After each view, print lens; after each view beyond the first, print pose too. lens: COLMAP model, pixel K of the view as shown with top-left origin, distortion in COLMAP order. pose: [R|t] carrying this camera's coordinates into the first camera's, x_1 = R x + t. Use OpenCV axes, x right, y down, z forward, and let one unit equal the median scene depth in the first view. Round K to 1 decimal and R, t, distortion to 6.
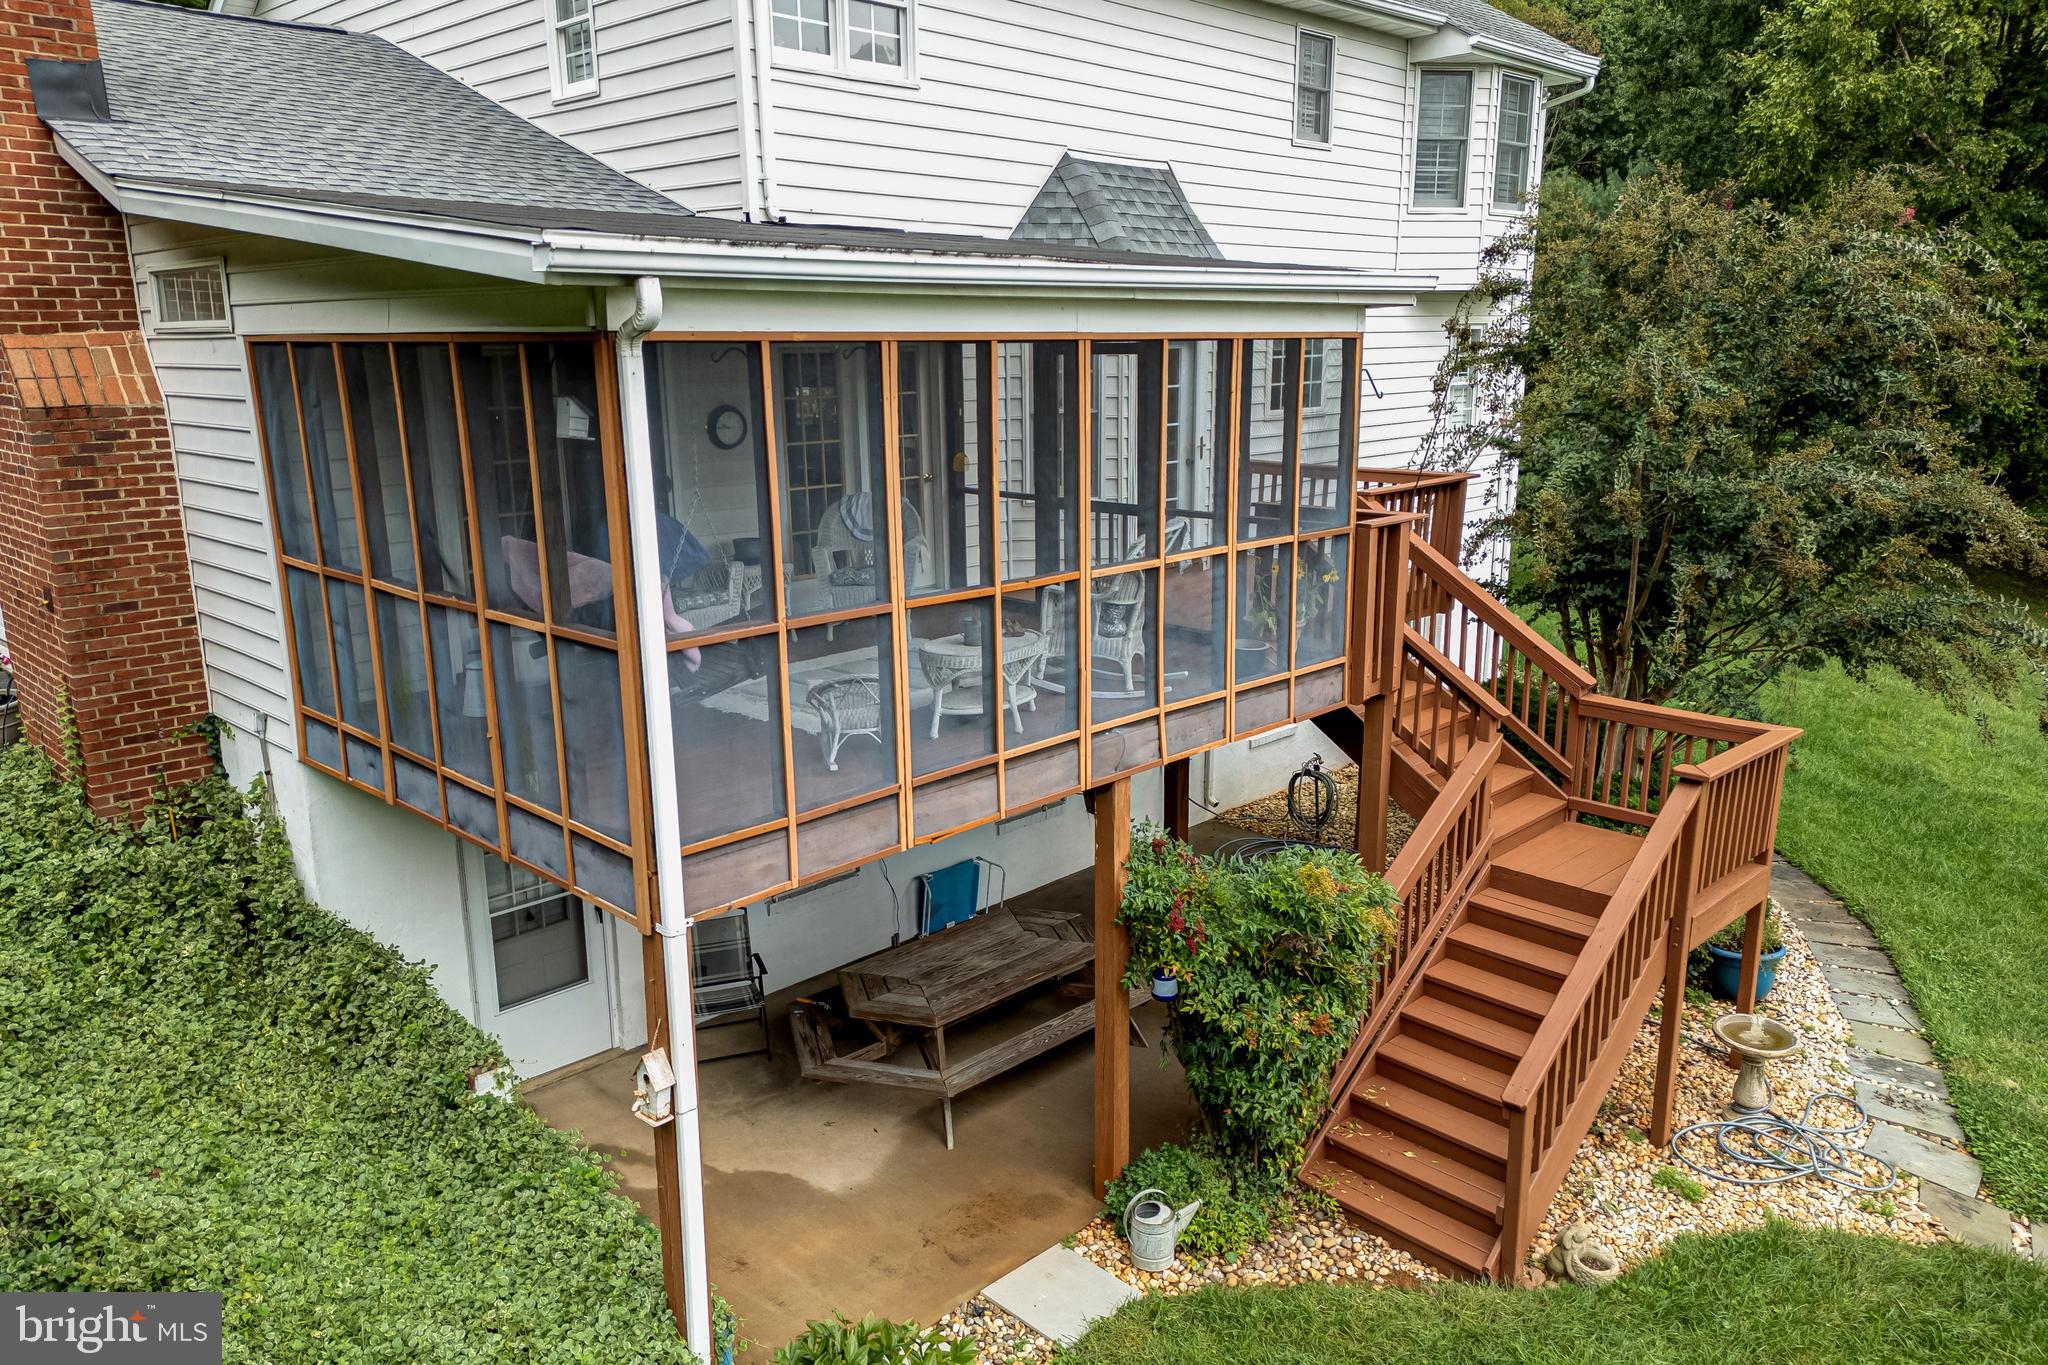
lens RADIAL K [[1427.8, 0, 1031.9], [0, 1427.8, 685.0], [0, 0, 1]] dist [0.075683, -0.075528]
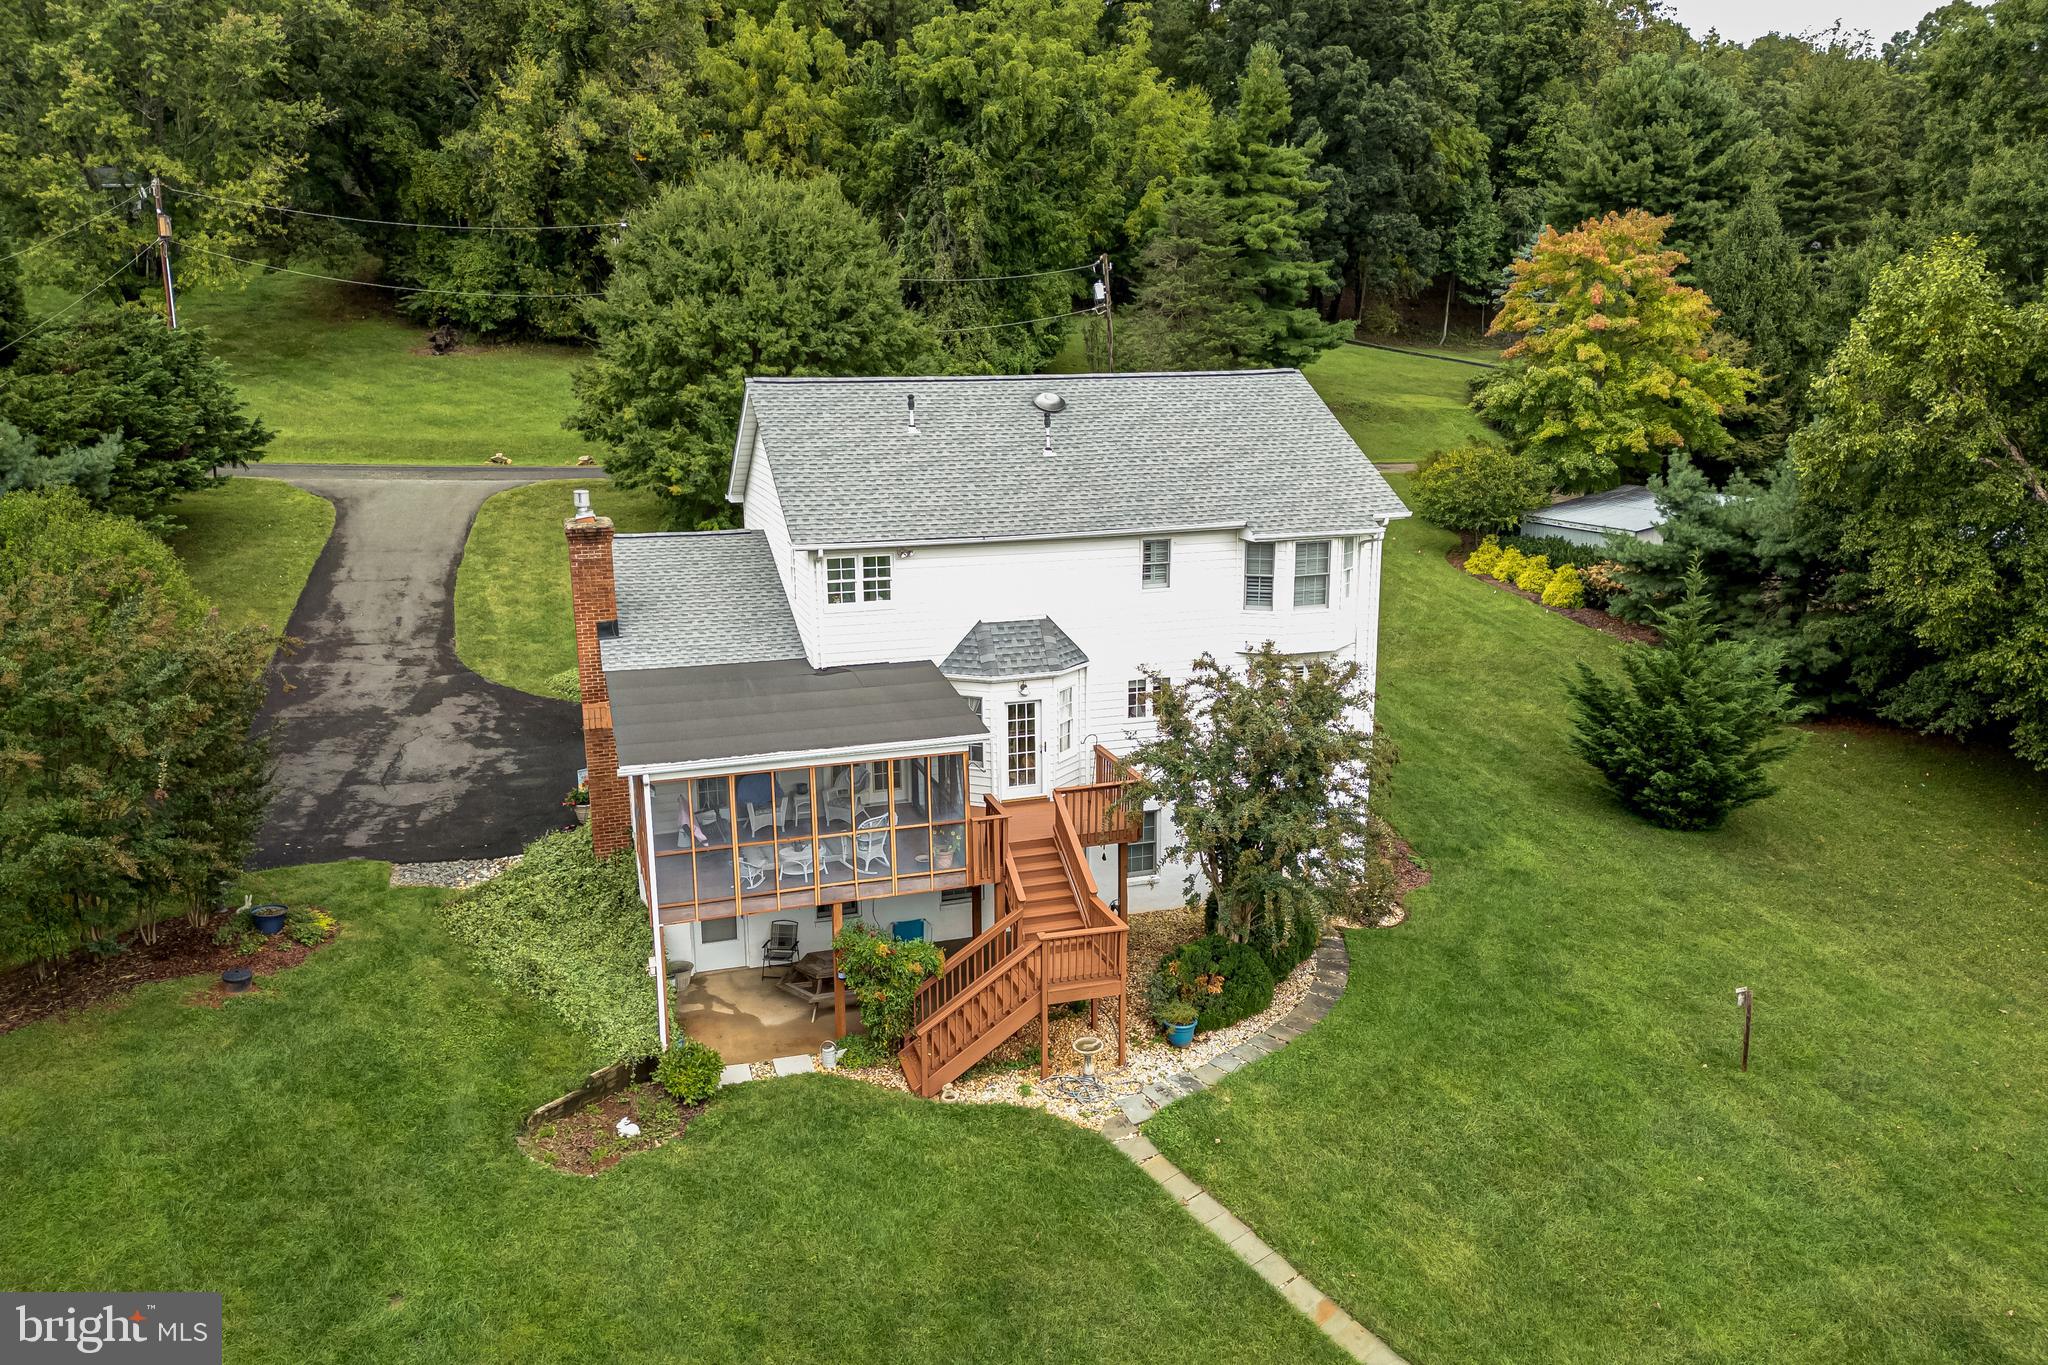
lens RADIAL K [[1427.8, 0, 1027.5], [0, 1427.8, 681.6], [0, 0, 1]] dist [0.075683, -0.075528]
pose [[0.886432, 0.105100, -0.450768, 1.319303], [-0.107342, 0.994007, 0.020673, -0.384259], [0.450239, 0.030061, 0.892402, -1.157040]]
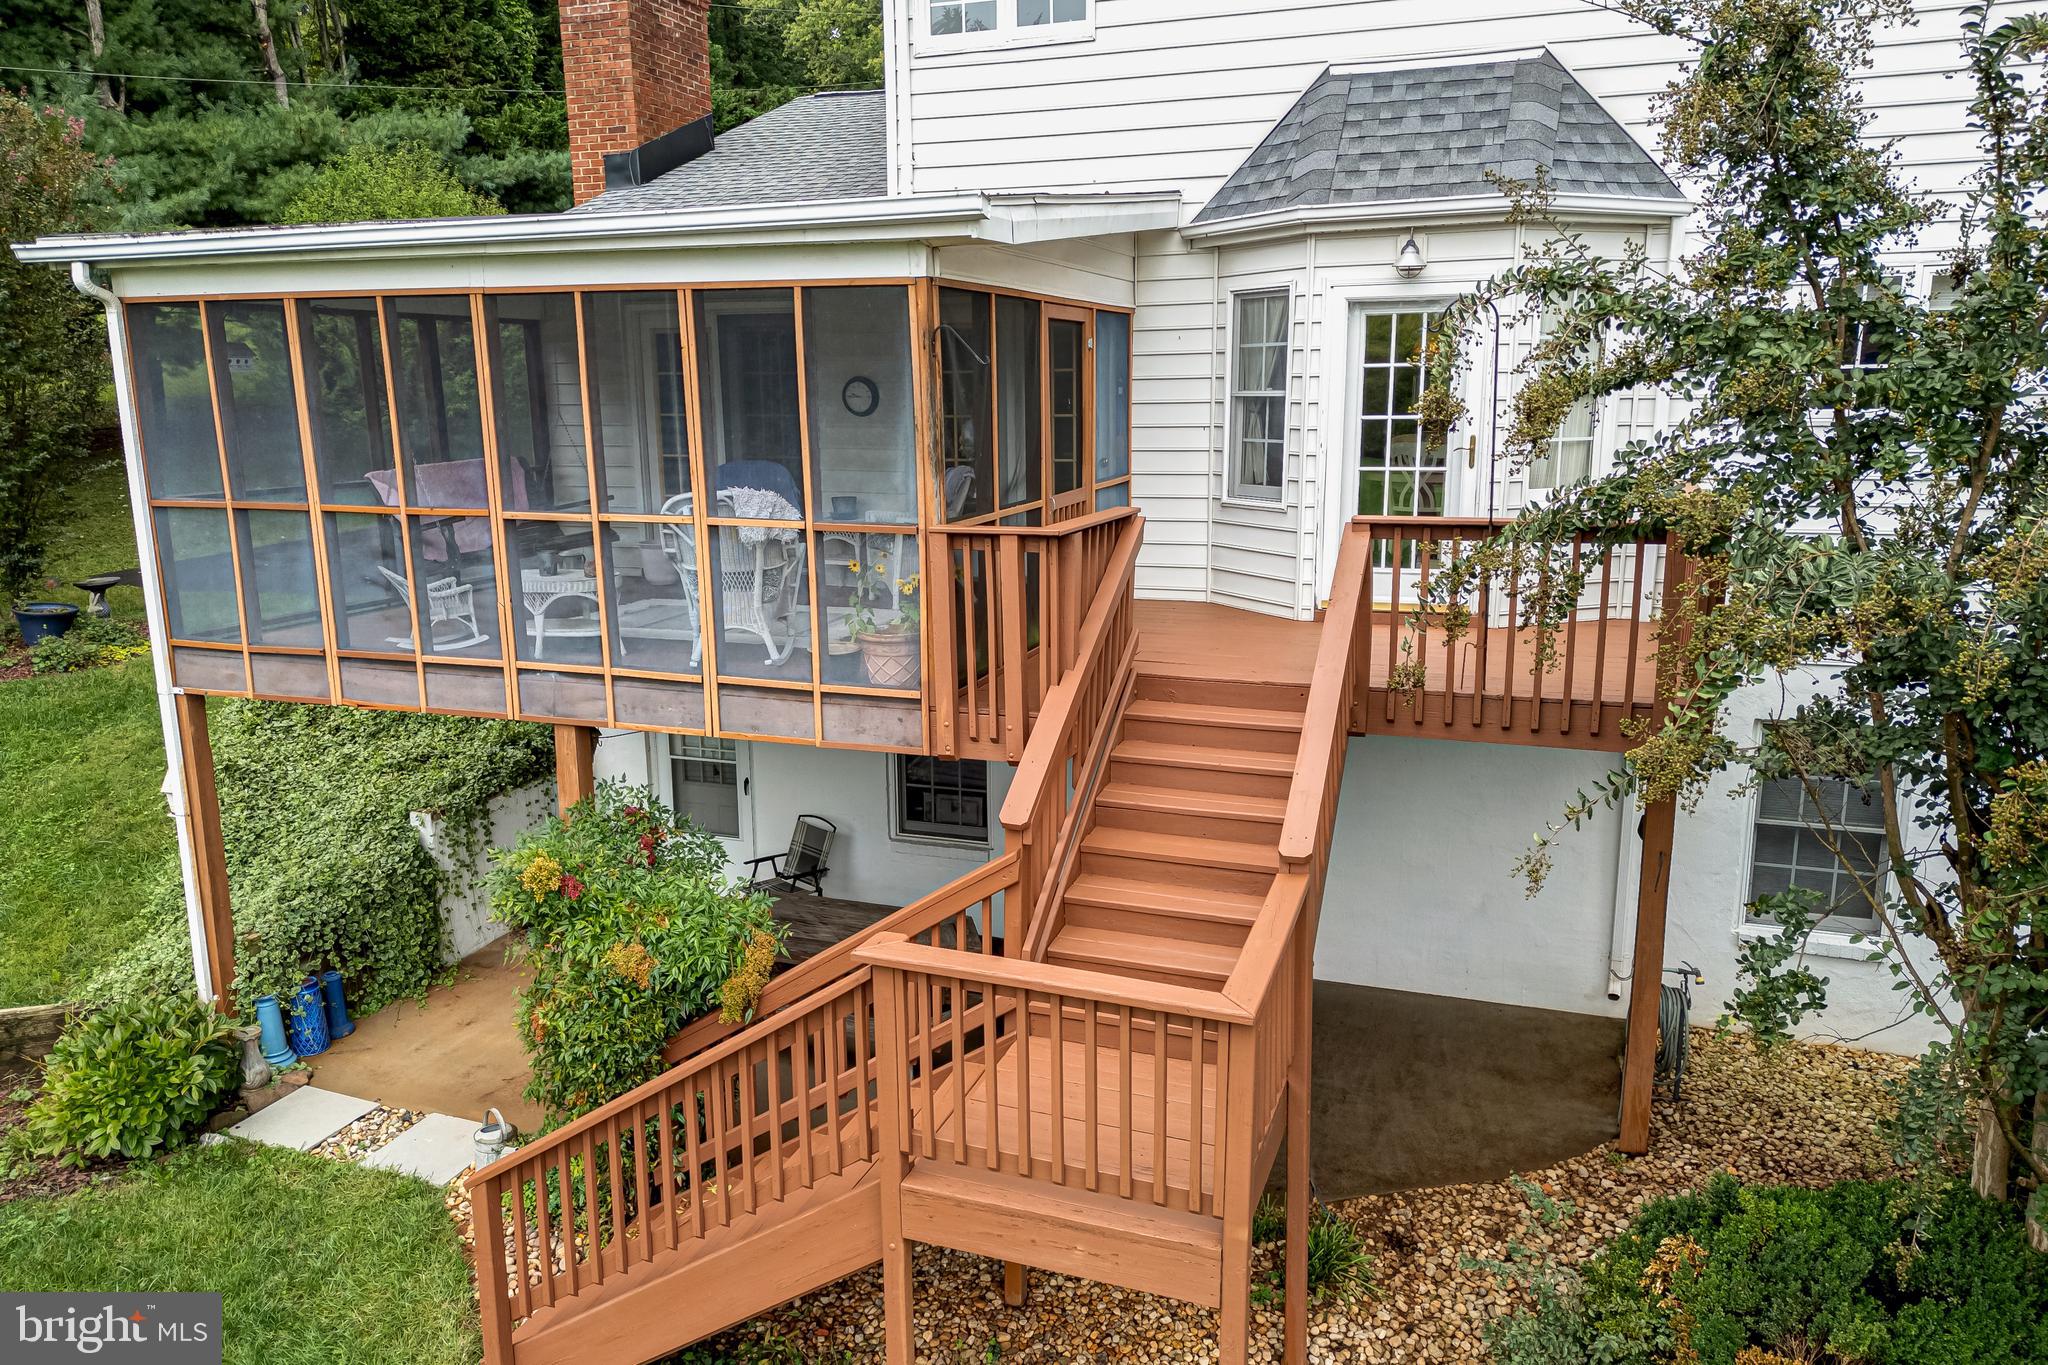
lens RADIAL K [[1427.8, 0, 1022.5], [0, 1427.8, 687.3], [0, 0, 1]] dist [0.075683, -0.075528]
pose [[0.416942, 0.194689, -0.887838, 0.853626], [-0.206027, 0.971610, 0.116306, -0.114294], [0.885276, 0.134425, 0.445216, 0.637476]]
